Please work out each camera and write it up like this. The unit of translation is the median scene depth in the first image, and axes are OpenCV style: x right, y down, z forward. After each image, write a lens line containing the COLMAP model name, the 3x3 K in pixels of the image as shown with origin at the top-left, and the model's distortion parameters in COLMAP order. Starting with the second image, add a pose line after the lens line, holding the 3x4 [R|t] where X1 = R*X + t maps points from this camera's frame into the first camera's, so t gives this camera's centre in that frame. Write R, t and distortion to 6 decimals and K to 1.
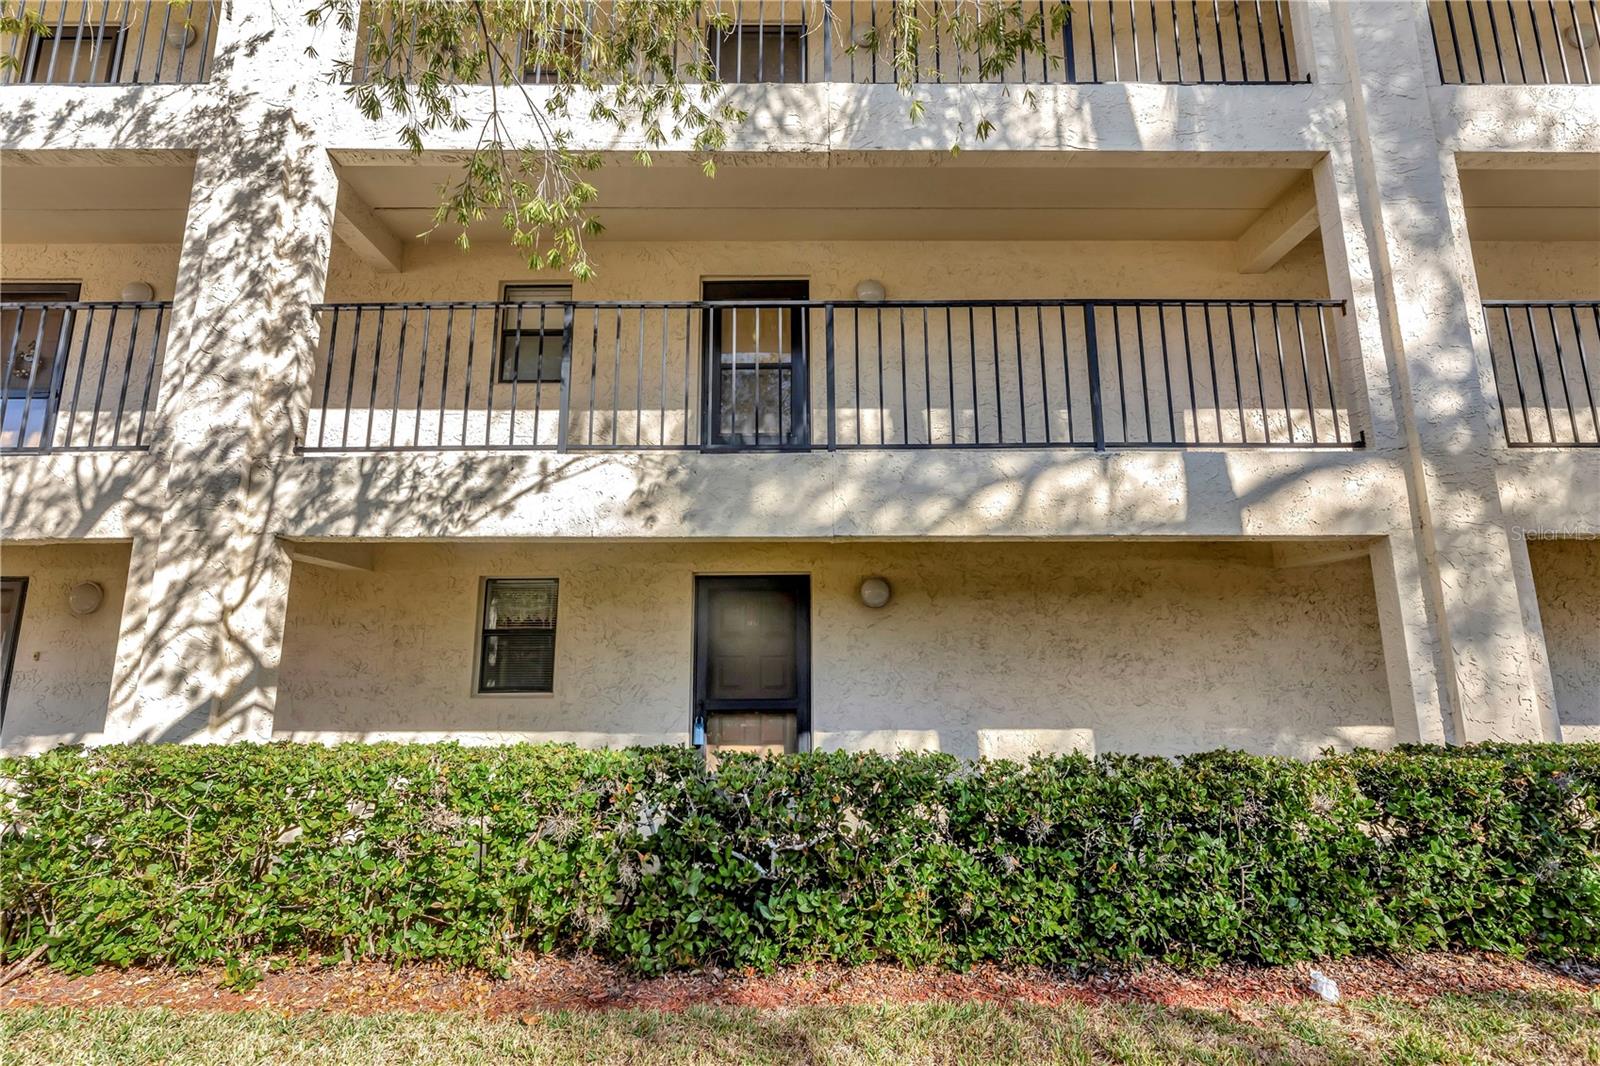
lens RADIAL K [[720.6, 0, 805.7], [0, 720.6, 528.1], [0, 0, 1]] dist [0.002901, 0.000773]
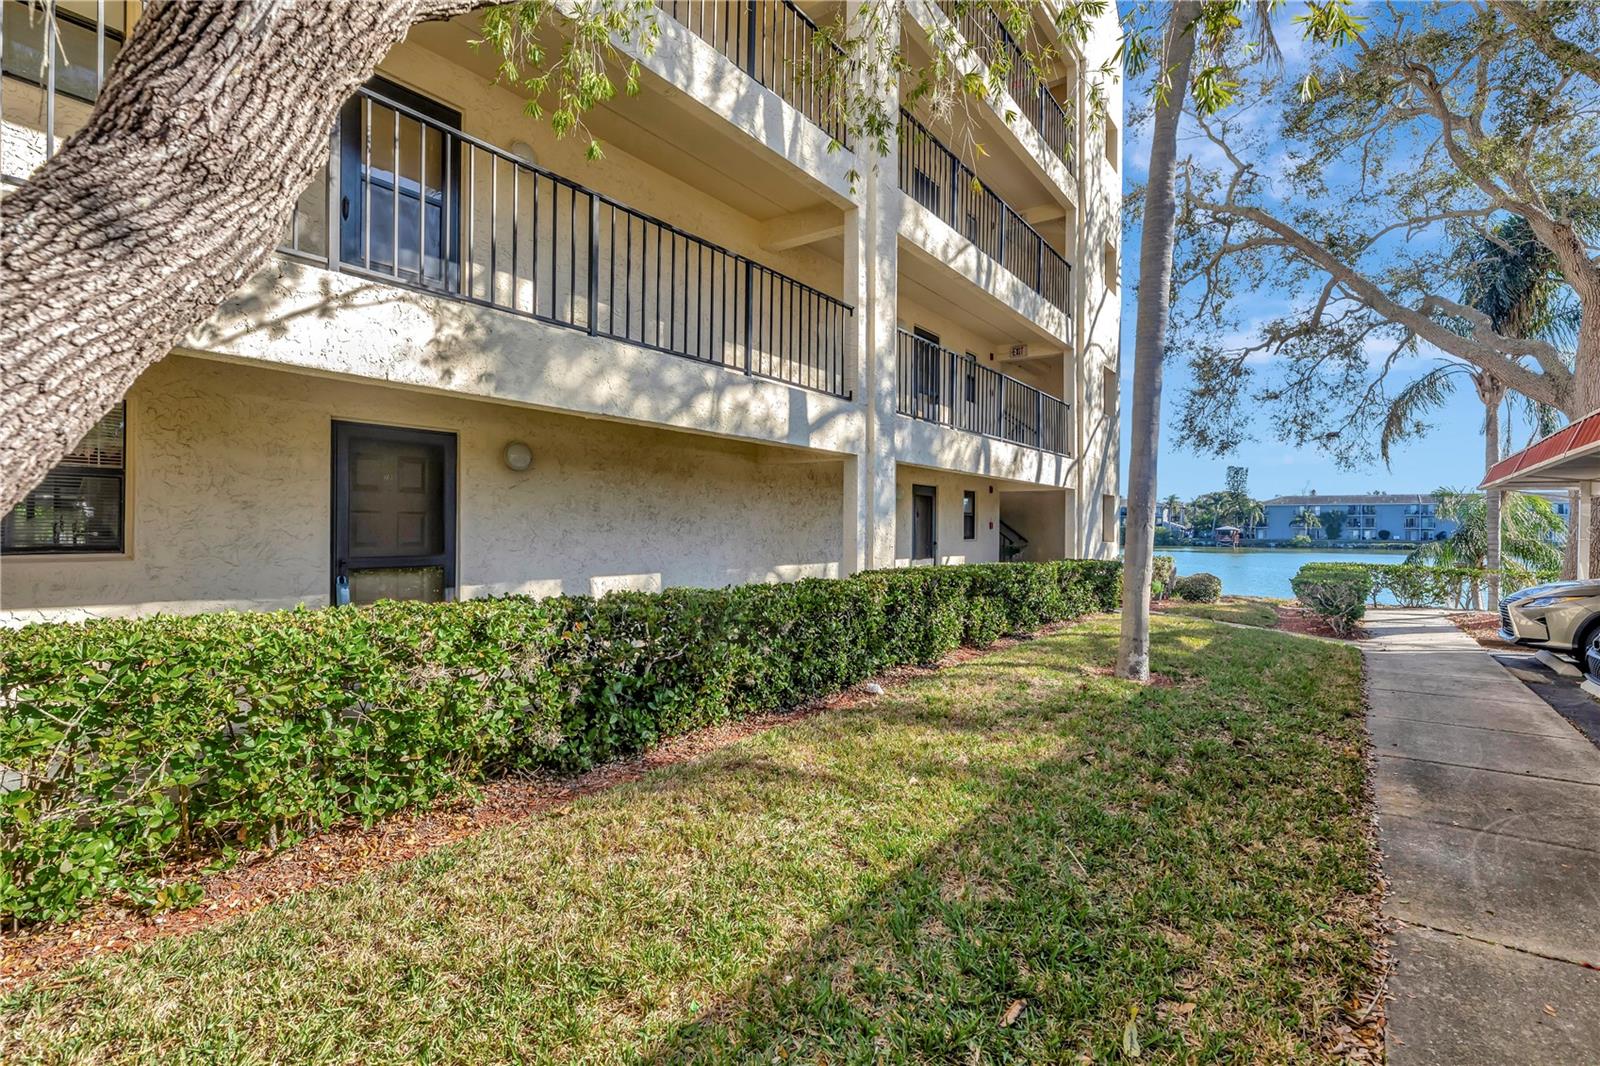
lens RADIAL K [[764.5, 0, 800.9], [0, 764.5, 528.0], [0, 0, 1]] dist [0.000243, 0.000057]
pose [[0.595043, 0.010060, 0.803631, -0.695806], [-0.161733, 0.980965, 0.107474, 0.005231], [-0.787252, -0.193926, 0.585343, -0.011867]]
